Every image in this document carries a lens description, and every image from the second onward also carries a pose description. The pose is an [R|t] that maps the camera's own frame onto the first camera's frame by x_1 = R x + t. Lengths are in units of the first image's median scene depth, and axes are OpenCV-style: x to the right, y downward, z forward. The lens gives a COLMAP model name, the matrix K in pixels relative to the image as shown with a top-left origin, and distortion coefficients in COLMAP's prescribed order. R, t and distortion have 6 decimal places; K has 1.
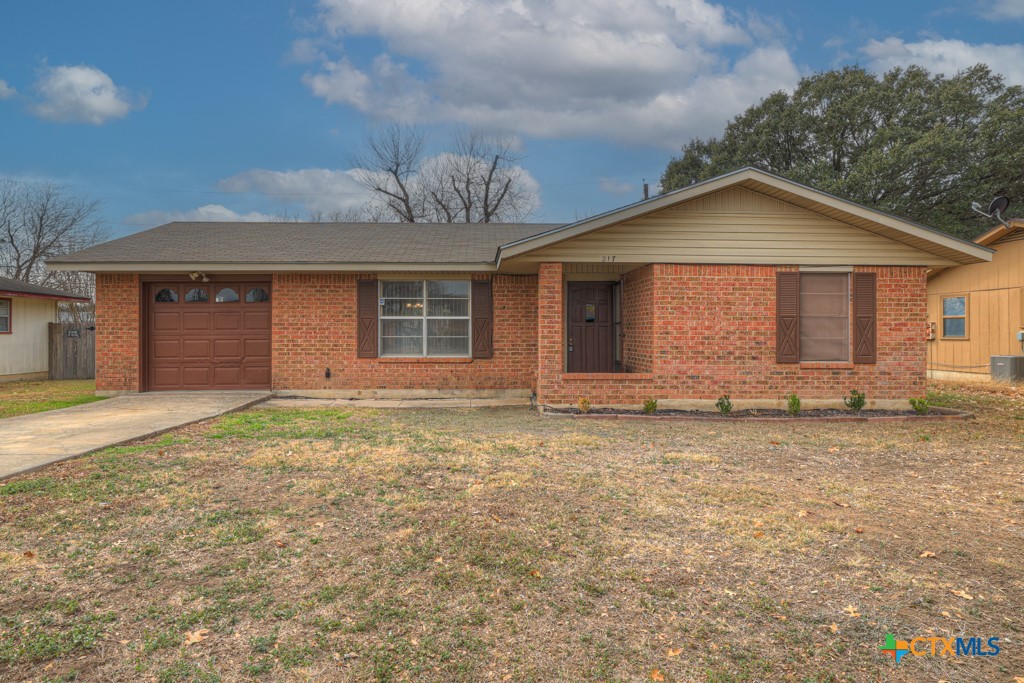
lens RADIAL K [[647.7, 0, 513.1], [0, 647.7, 336.2], [0, 0, 1]] dist [0.016198, 0.004227]
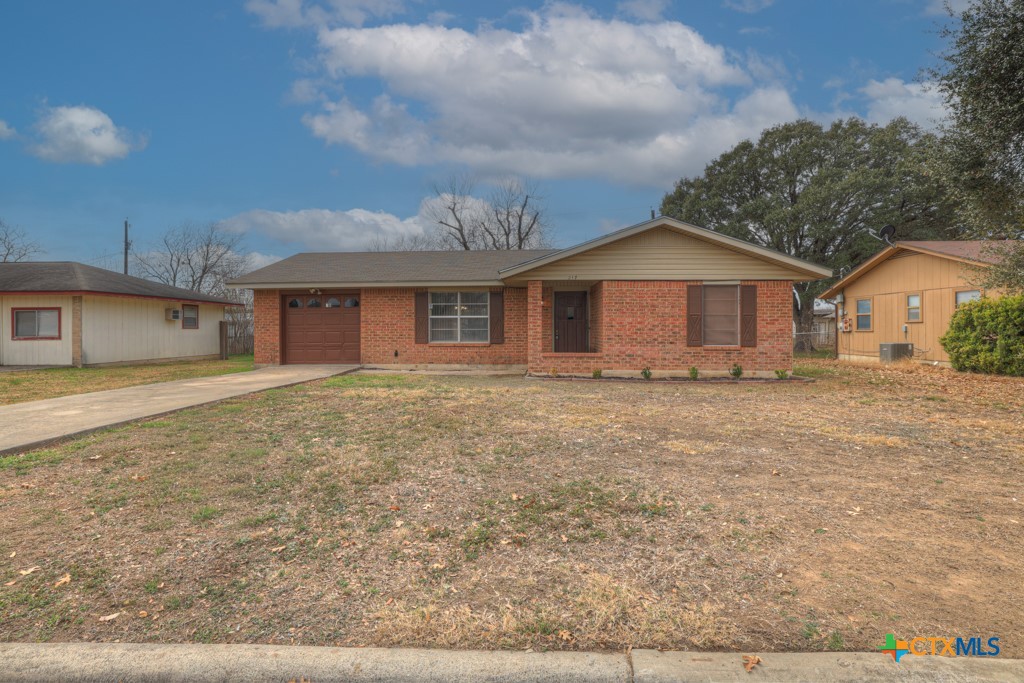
lens RADIAL K [[532.0, 0, 511.5], [0, 532.0, 337.3], [0, 0, 1]] dist [-0.001291, 0.000143]
pose [[0.995246, -0.000525, -0.097388, 0.106920], [0.001633, 0.999935, 0.011294, 0.005449], [0.097375, -0.011399, 0.995182, -0.221086]]
